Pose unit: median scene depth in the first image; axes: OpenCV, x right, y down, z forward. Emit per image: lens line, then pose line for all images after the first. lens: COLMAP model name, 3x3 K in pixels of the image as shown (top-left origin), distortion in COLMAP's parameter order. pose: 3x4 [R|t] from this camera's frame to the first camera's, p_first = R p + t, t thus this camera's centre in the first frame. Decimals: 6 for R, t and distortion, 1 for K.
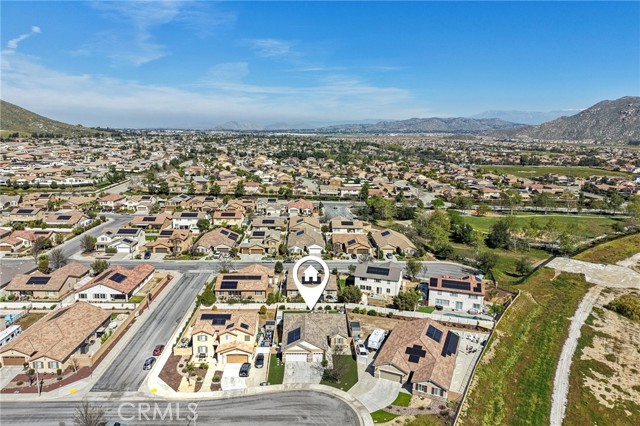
lens RADIAL K [[434.4, 0, 317.2], [0, 434.4, 198.0], [0, 0, 1]] dist [0.016254, -0.007387]
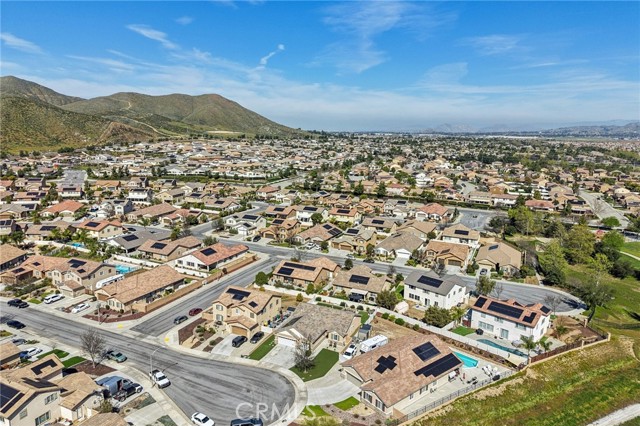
lens RADIAL K [[436.3, 0, 315.6], [0, 436.3, 196.9], [0, 0, 1]] dist [0.035790, -0.038913]
pose [[0.888021, 0.071087, -0.454275, 0.360895], [-0.075494, 0.997110, 0.008454, -0.001818], [0.453563, 0.026788, 0.890822, 0.051779]]
